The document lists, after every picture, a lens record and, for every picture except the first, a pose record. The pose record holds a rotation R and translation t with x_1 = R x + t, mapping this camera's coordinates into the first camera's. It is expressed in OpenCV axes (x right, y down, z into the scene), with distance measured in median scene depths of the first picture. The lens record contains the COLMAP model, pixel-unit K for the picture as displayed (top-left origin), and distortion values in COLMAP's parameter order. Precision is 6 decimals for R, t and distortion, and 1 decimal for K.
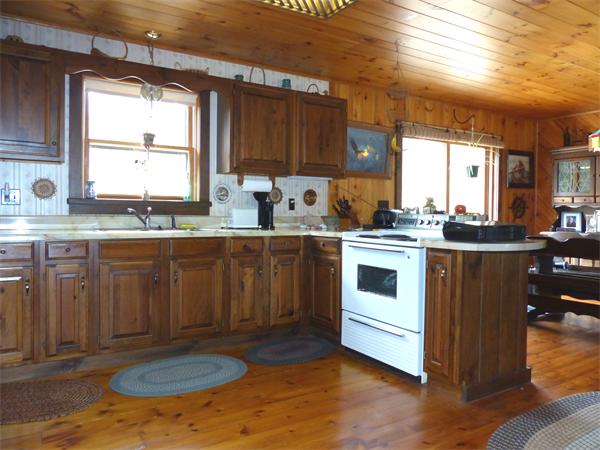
lens RADIAL K [[460.0, 0, 302.9], [0, 460.0, 223.2], [0, 0, 1]] dist [-0.012176, 0.012748]
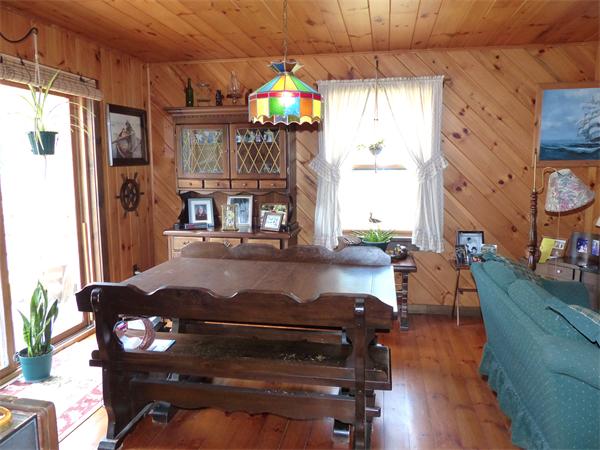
lens RADIAL K [[460.0, 0, 302.6], [0, 460.0, 223.0], [0, 0, 1]] dist [-0.012176, 0.012748]
pose [[0.680816, -0.100105, 0.725582, 0.164397], [0.024957, 0.993212, 0.113611, -0.066518], [-0.732029, -0.059240, 0.678693, 0.388814]]
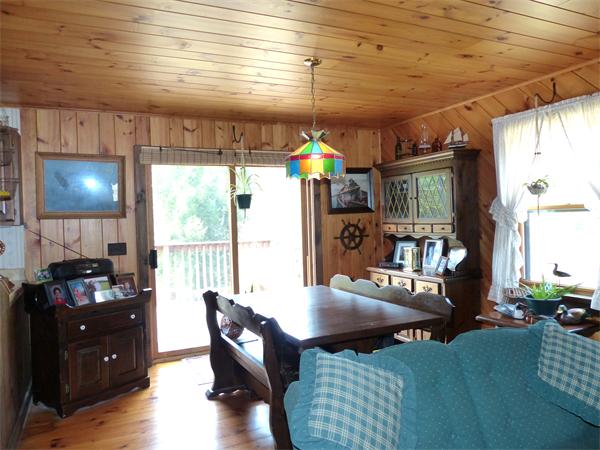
lens RADIAL K [[460.0, 0, 298.9], [0, 460.0, 226.9], [0, 0, 1]] dist [-0.012176, 0.012748]
pose [[0.991851, -0.033481, -0.122929, 0.507648], [0.033154, 0.999439, -0.004702, -0.053539], [0.123017, 0.000588, 0.992404, 0.175357]]
